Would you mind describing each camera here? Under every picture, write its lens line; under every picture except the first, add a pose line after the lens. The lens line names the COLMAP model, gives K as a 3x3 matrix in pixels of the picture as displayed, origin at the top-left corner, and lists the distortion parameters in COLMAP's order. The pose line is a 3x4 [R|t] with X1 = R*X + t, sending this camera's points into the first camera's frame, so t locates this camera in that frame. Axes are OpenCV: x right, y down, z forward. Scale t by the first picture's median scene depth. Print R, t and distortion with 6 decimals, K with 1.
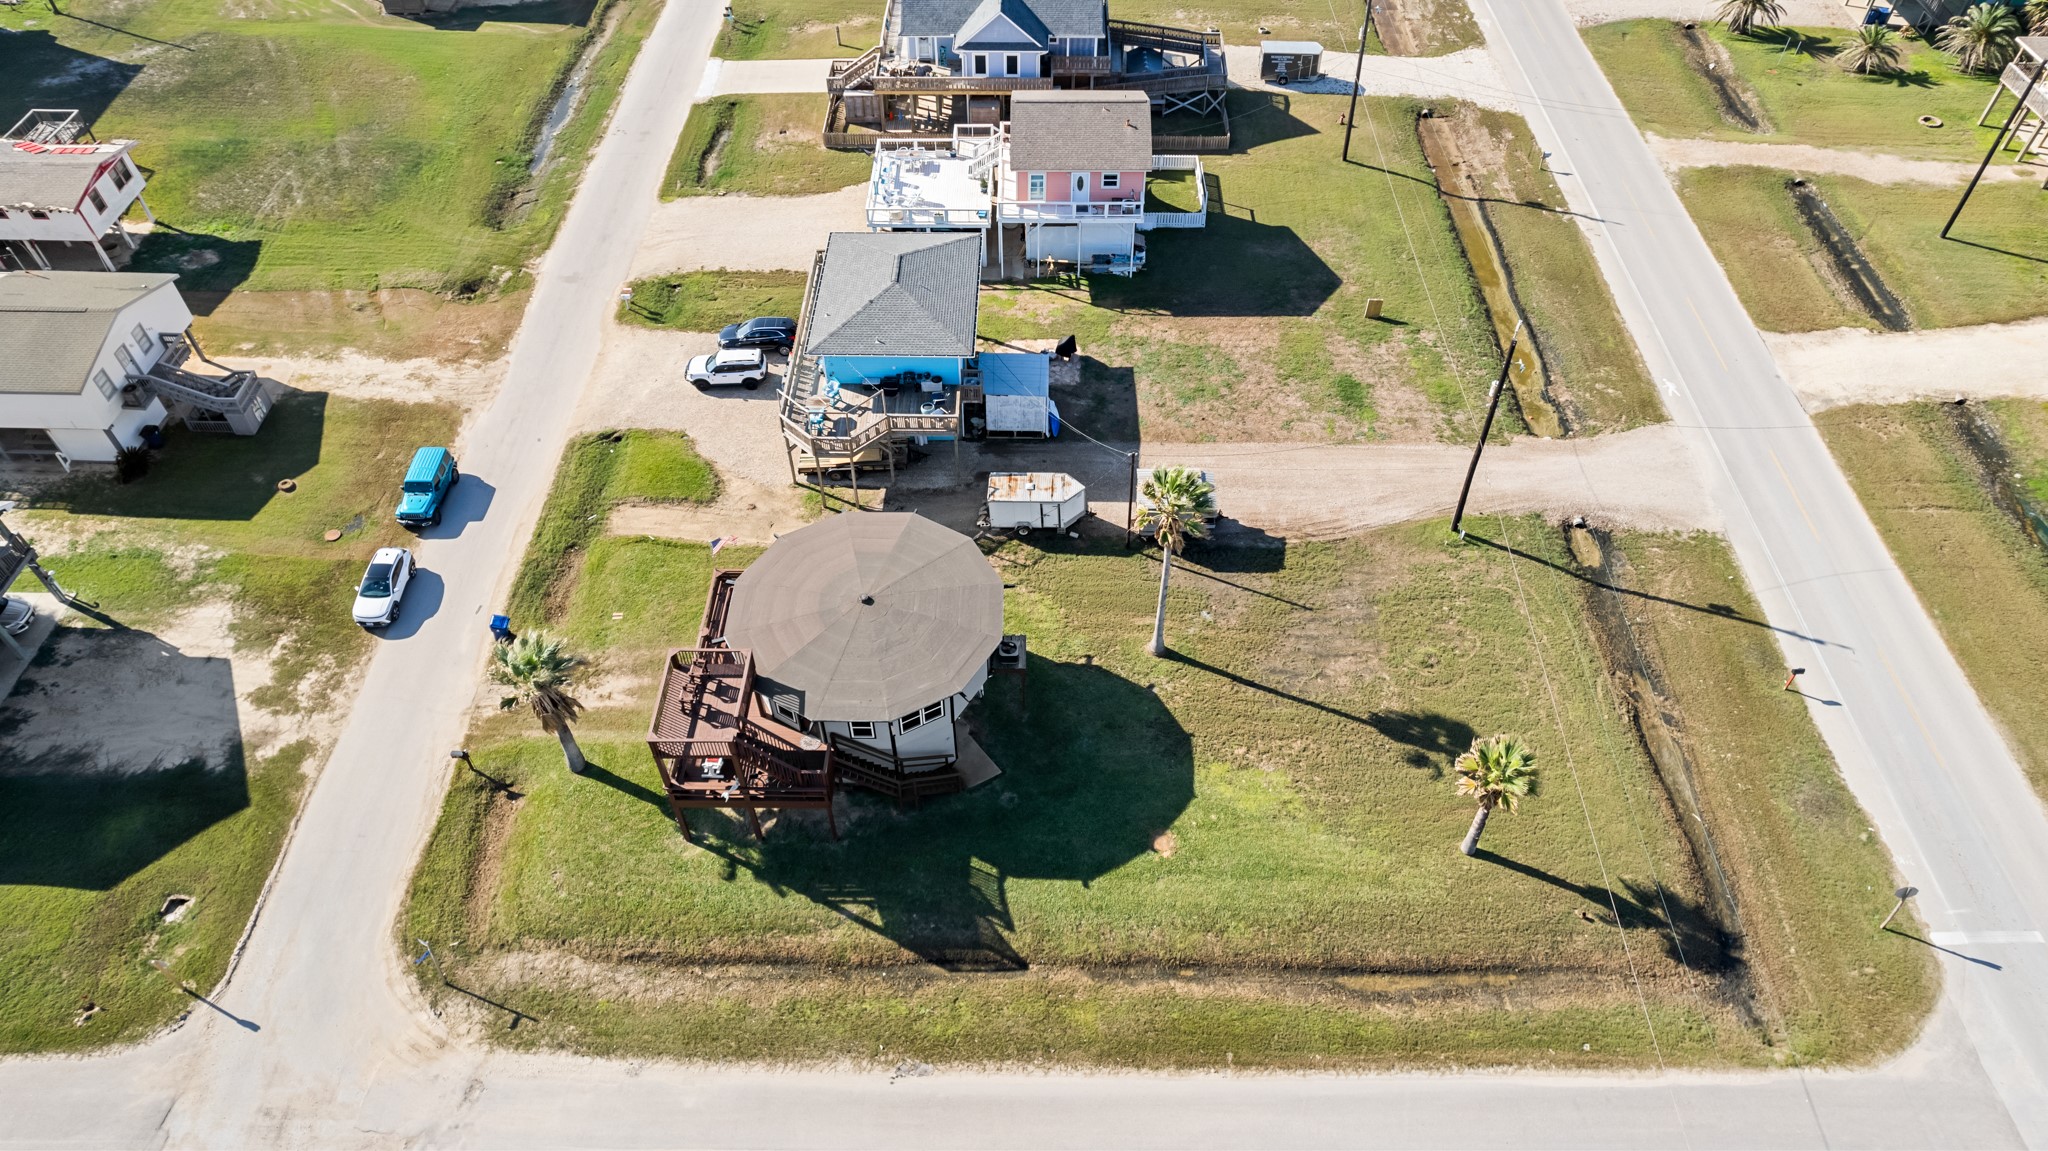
lens RADIAL K [[1313.0, 0, 1024.0], [0, 1313.0, 575.5], [0, 0, 1]] dist [-0.075460, 0.066981]
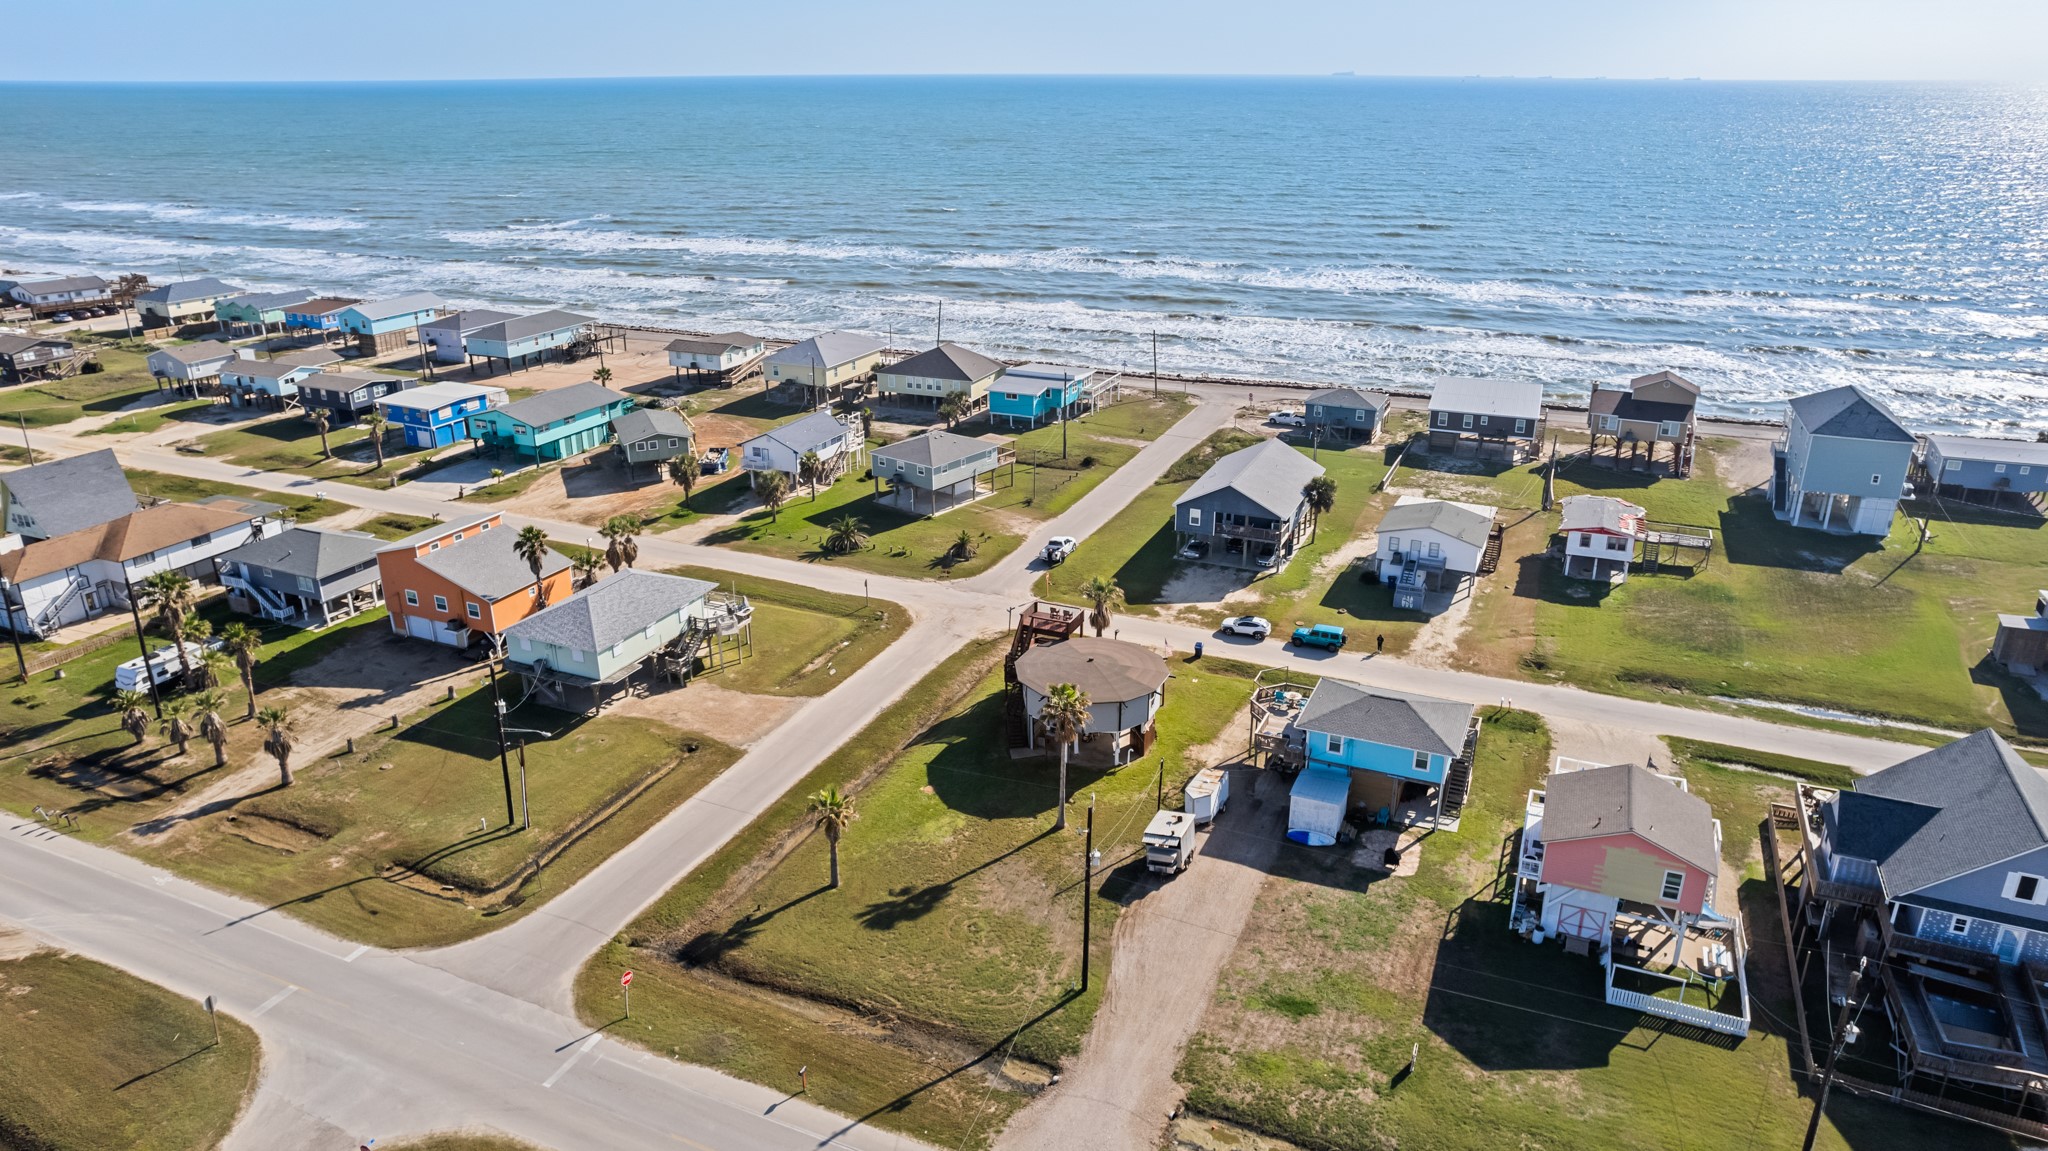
lens RADIAL K [[1313.0, 0, 1024.0], [0, 1313.0, 575.5], [0, 0, 1]] dist [-0.075460, 0.066981]
pose [[-0.398991, 0.329320, -0.855777, 1.079338], [-0.675644, 0.525382, 0.517184, -0.692265], [0.619928, 0.784553, 0.012880, 0.615301]]
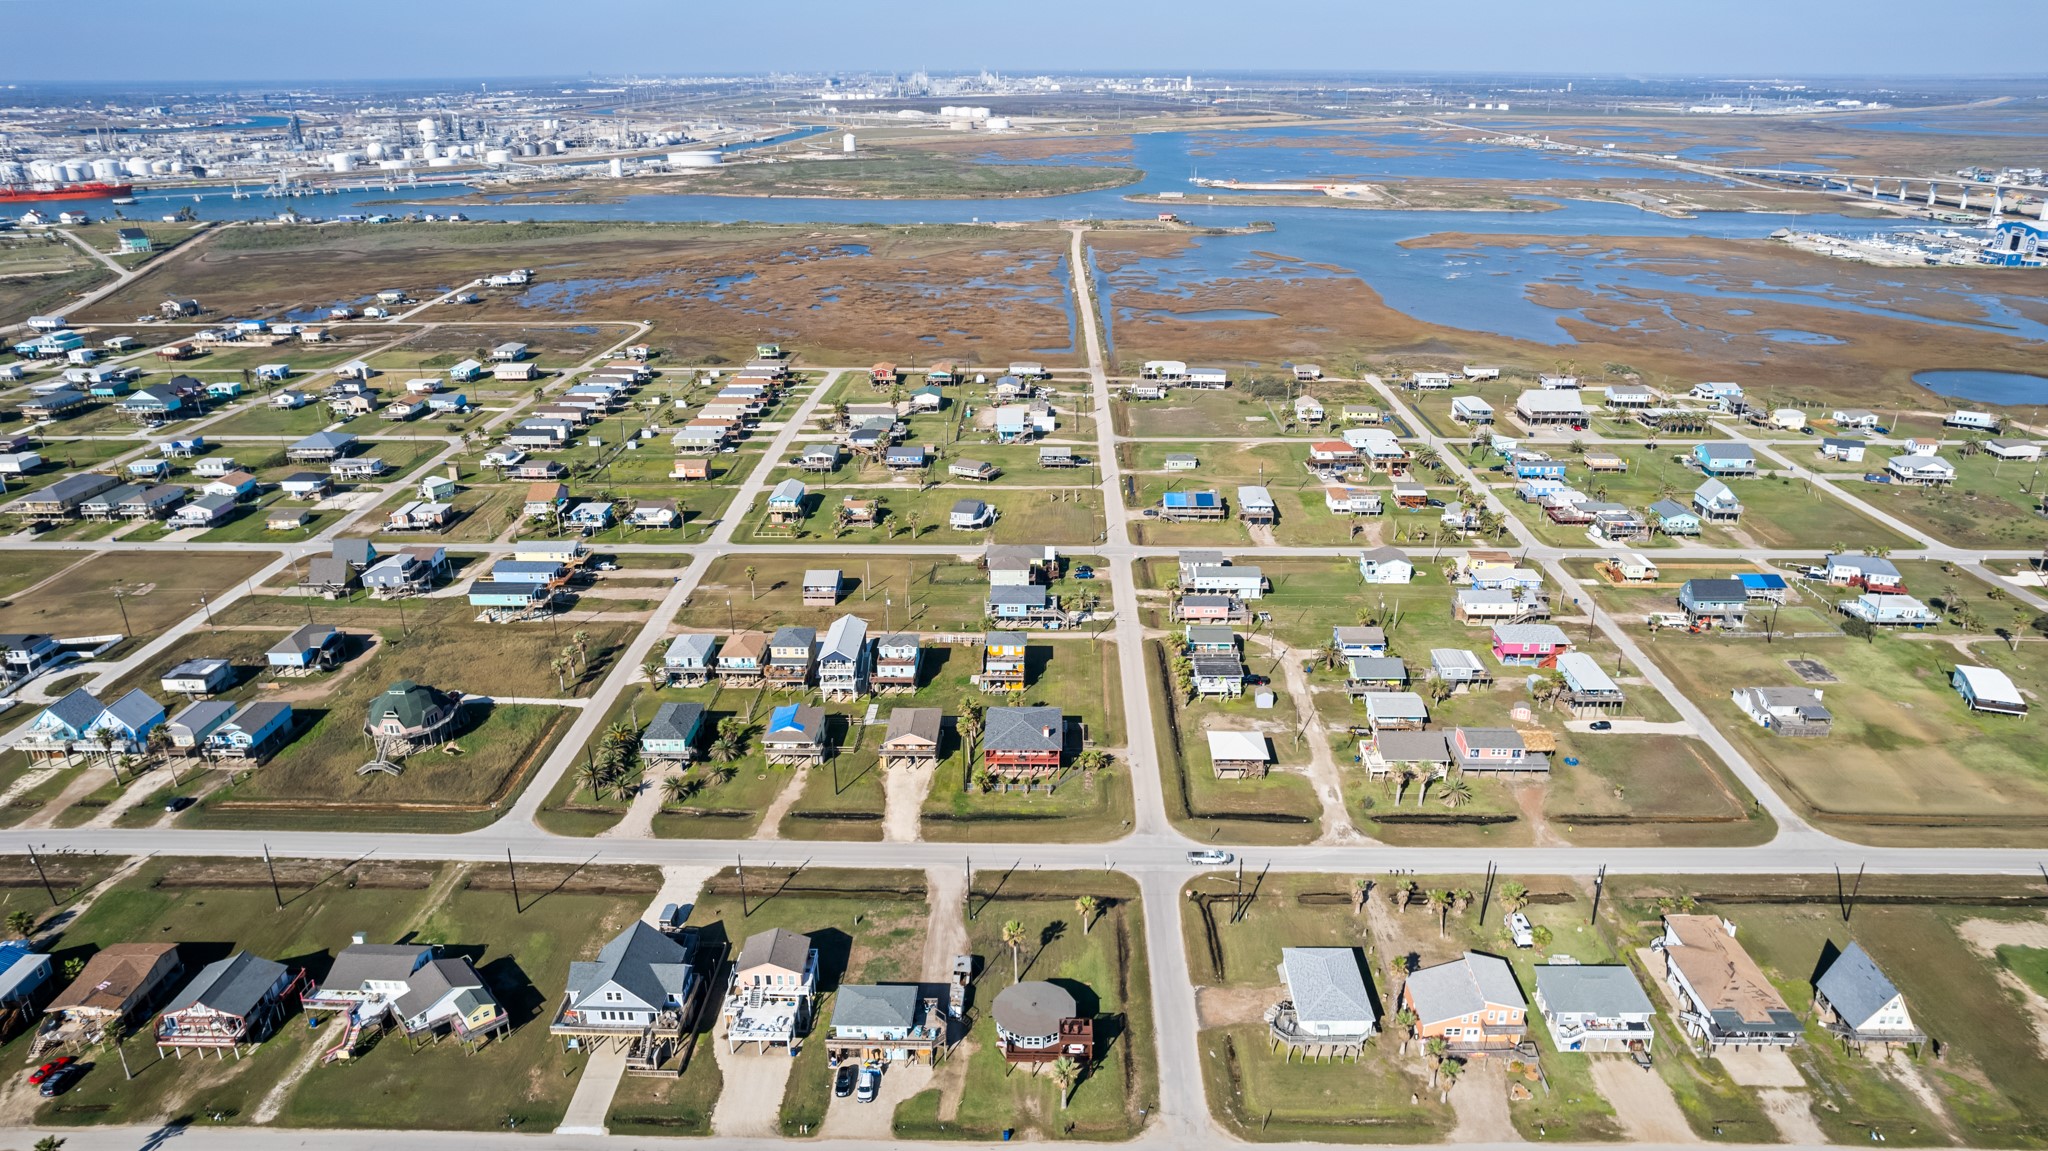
lens RADIAL K [[1313.0, 0, 1024.0], [0, 1313.0, 575.5], [0, 0, 1]] dist [-0.075460, 0.066981]
pose [[0.014950, -0.367372, 0.929954, -2.092389], [0.742489, 0.627001, 0.235756, -1.094546], [-0.669692, 0.686956, 0.282143, -0.503213]]
